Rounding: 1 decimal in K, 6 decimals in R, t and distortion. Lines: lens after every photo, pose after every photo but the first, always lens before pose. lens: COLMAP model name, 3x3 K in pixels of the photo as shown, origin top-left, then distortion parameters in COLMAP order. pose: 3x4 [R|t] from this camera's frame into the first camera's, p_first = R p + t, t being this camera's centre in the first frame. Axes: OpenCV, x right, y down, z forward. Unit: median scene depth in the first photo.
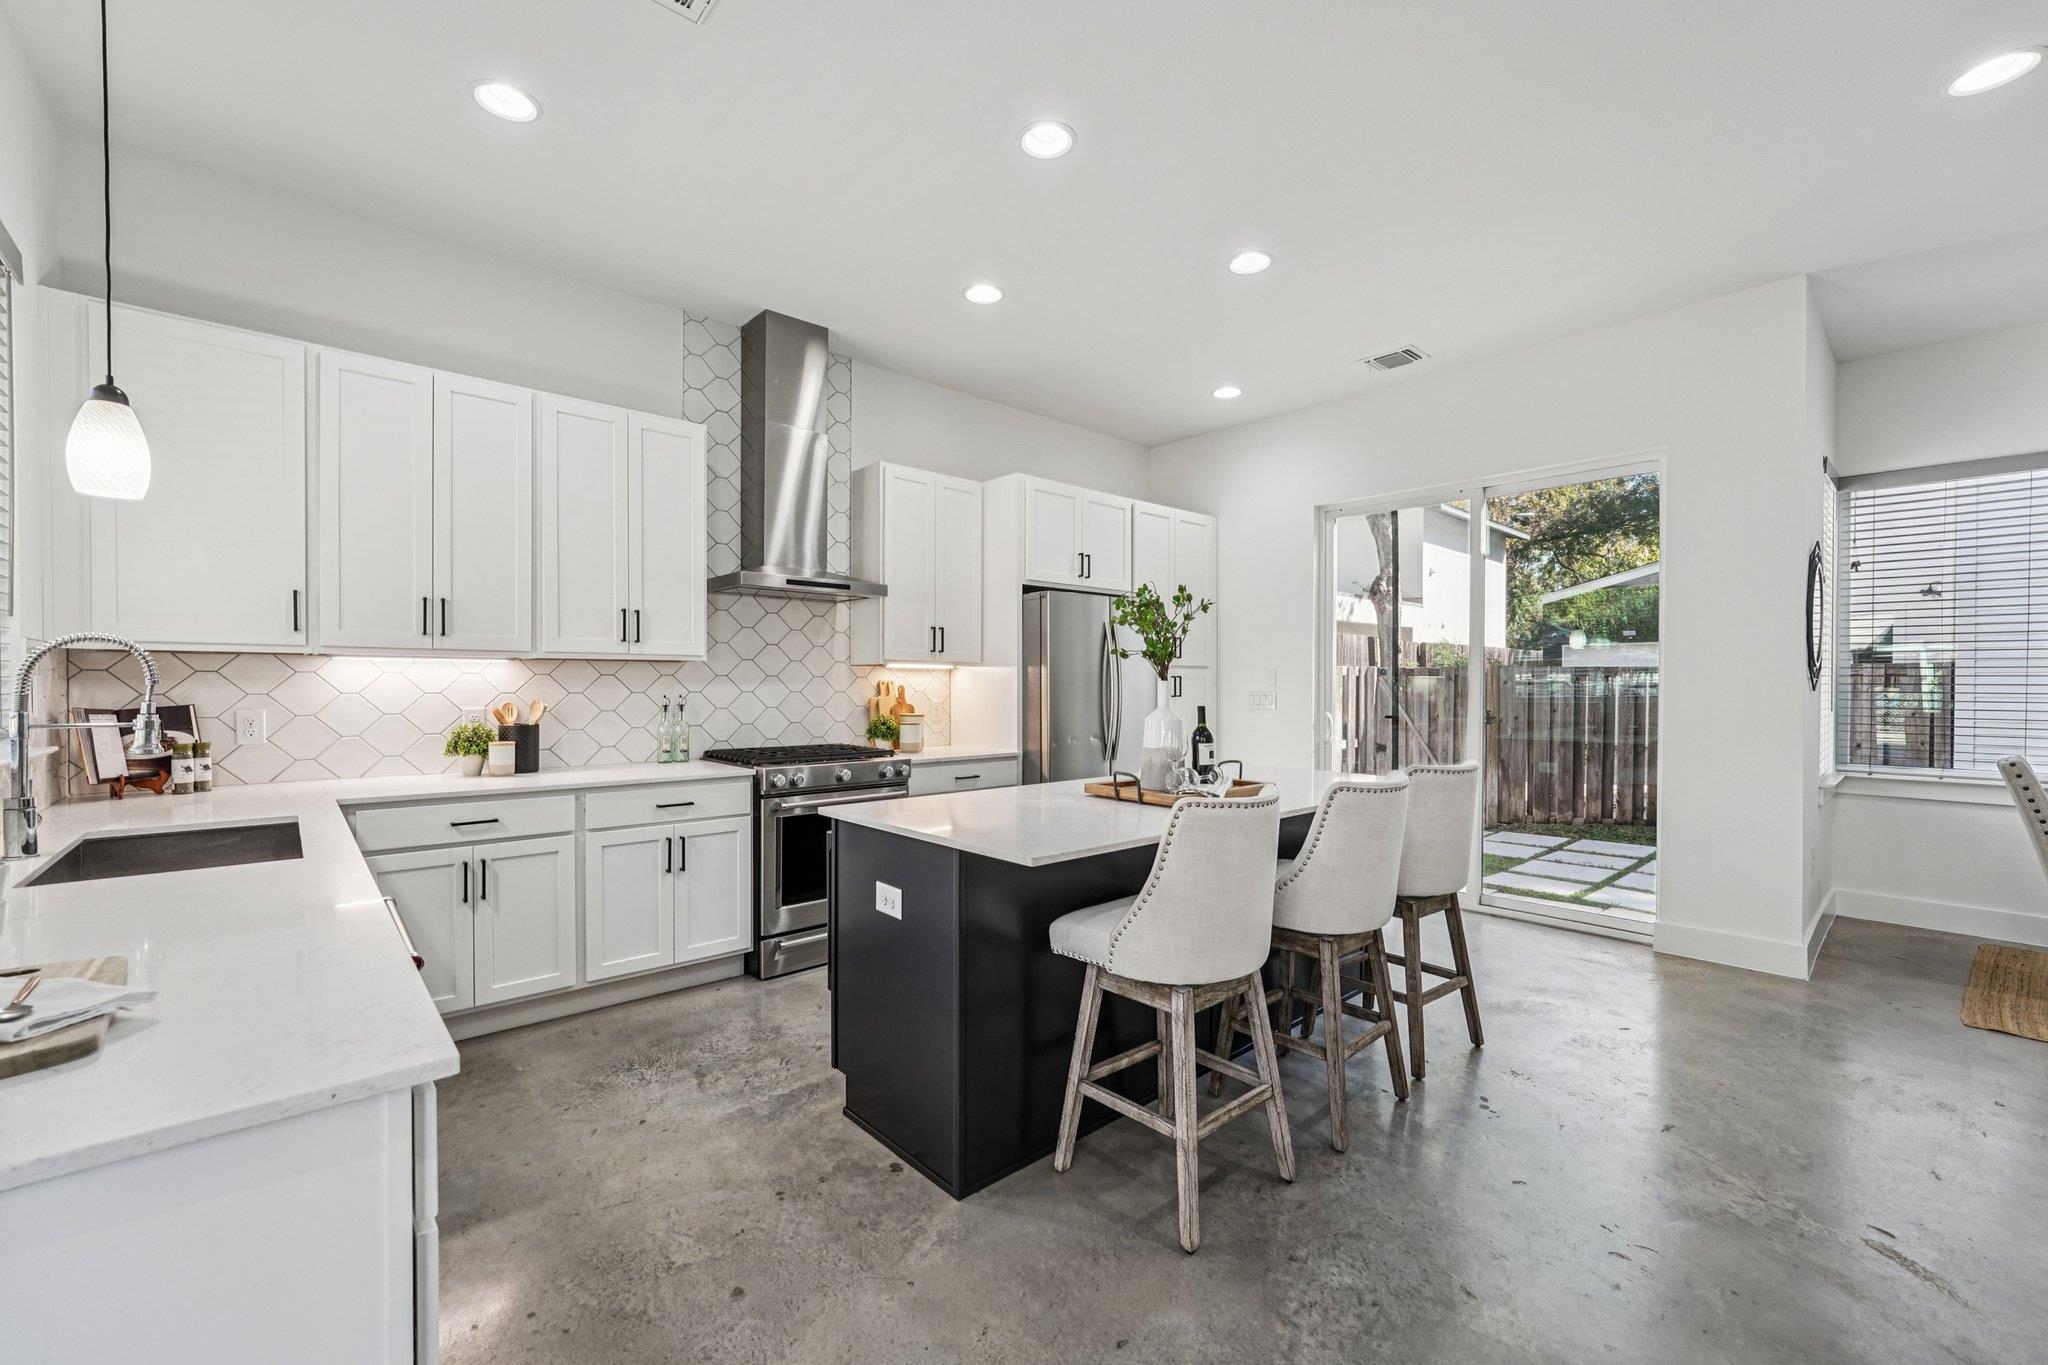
lens RADIAL K [[828.3, 0, 1023.2], [0, 828.3, 683.8], [0, 0, 1]] dist [-0.010266, 0.000700]
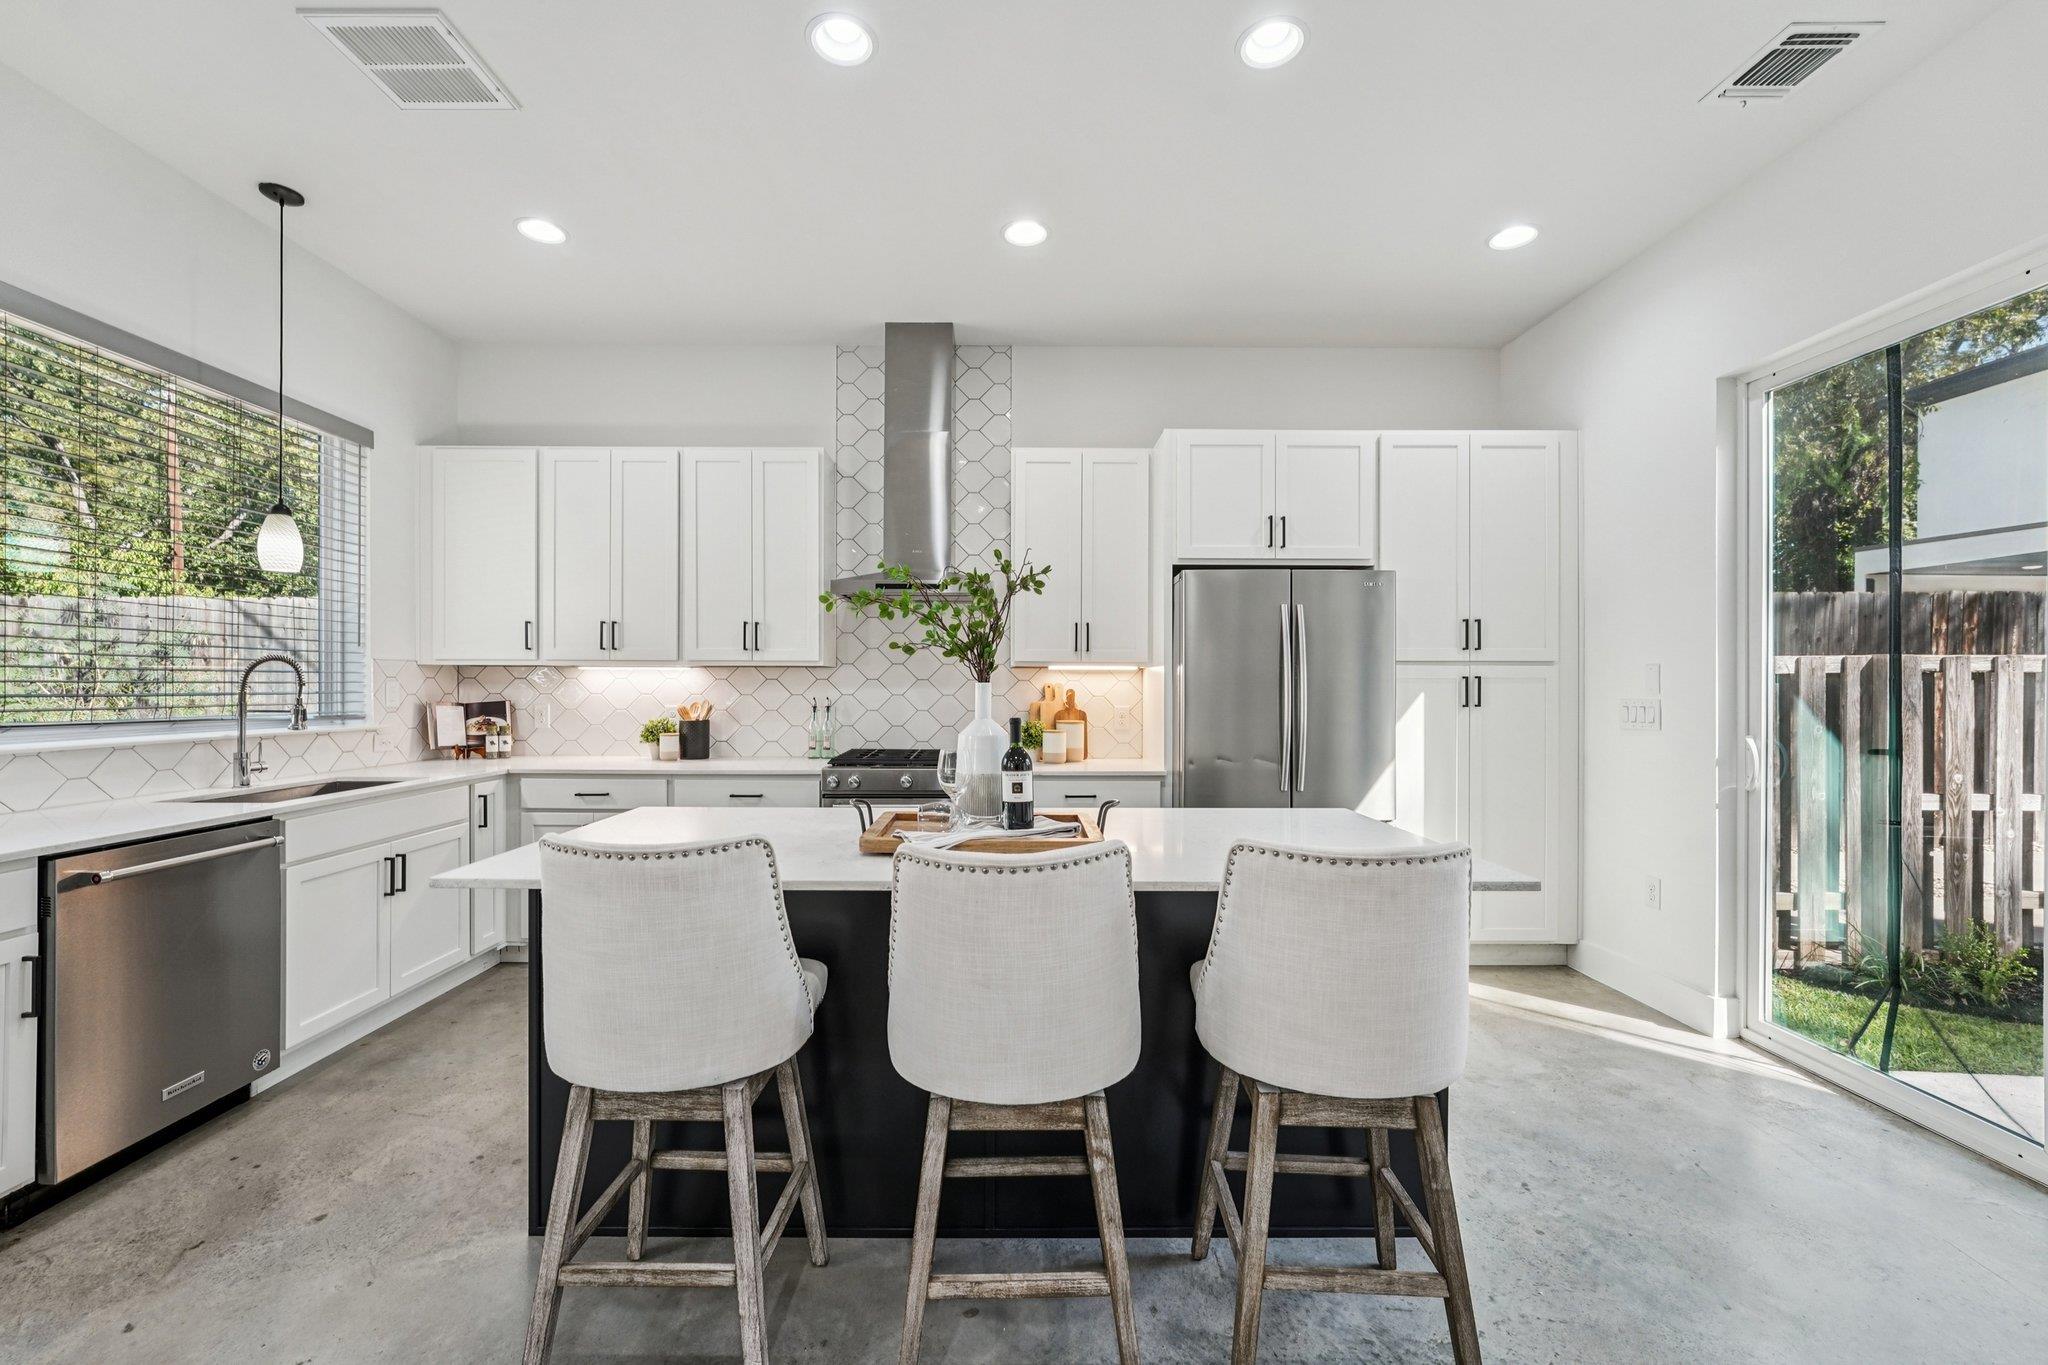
lens RADIAL K [[828.3, 0, 1006.1], [0, 828.3, 682.1], [0, 0, 1]] dist [-0.010266, 0.000700]
pose [[0.750132, -0.004169, -0.661275, 0.489693], [-0.000546, 0.999976, -0.006924, 0.000957], [0.661288, 0.005554, 0.750111, 0.336000]]
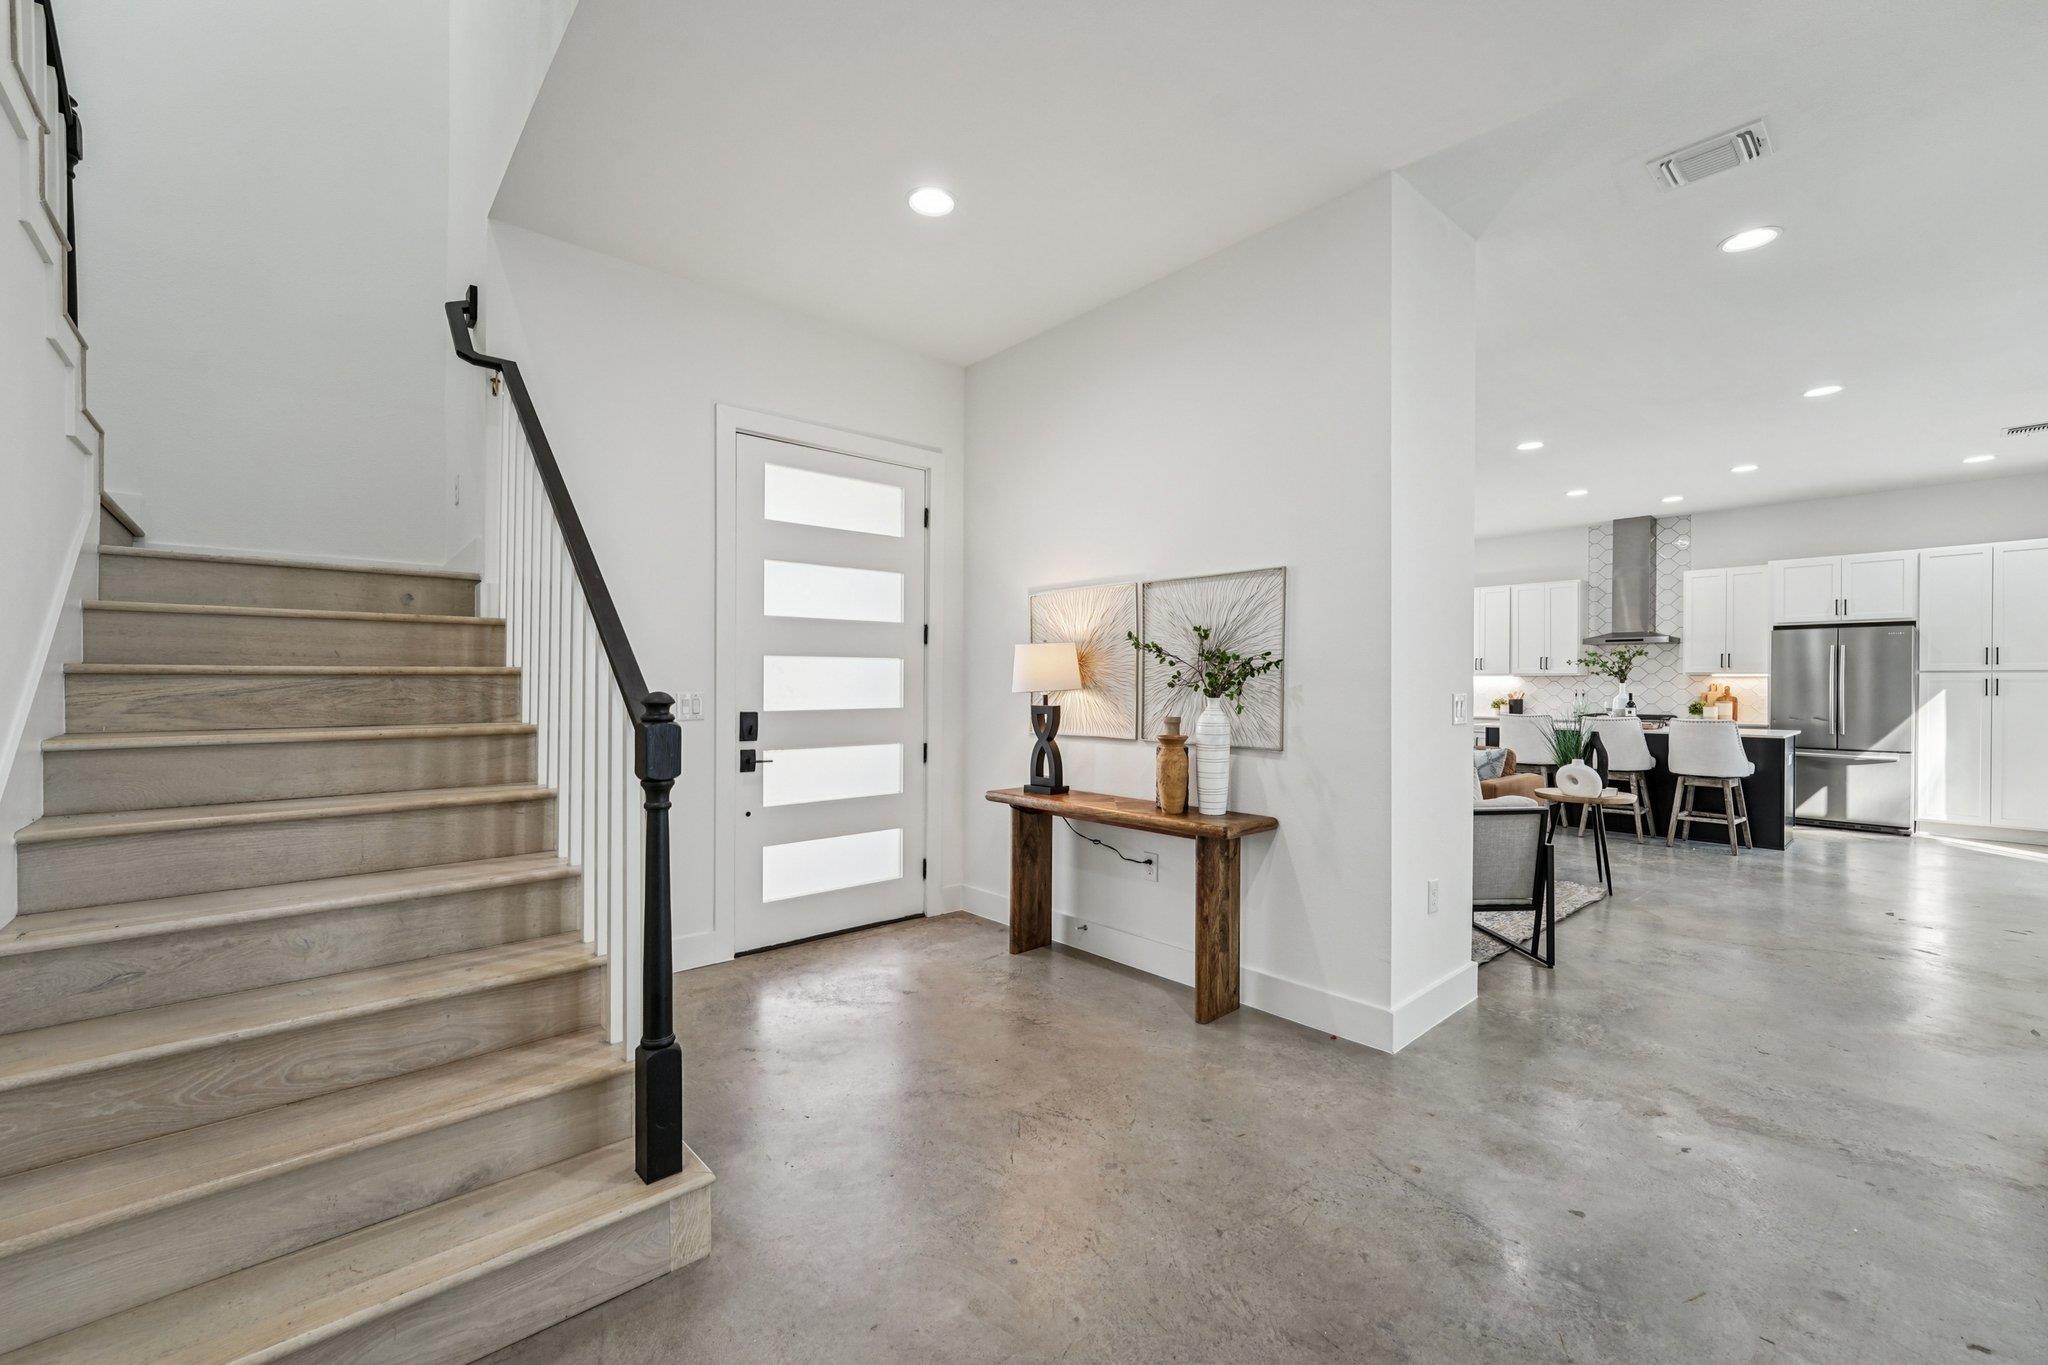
lens RADIAL K [[828.3, 0, 1015.2], [0, 828.3, 694.1], [0, 0, 1]] dist [-0.010266, 0.000700]
pose [[-0.006142, 0.009998, -0.999931, 2.002462], [-0.001028, 0.999949, 0.010004, 0.004414], [0.999981, 0.001089, -0.006131, -0.639014]]
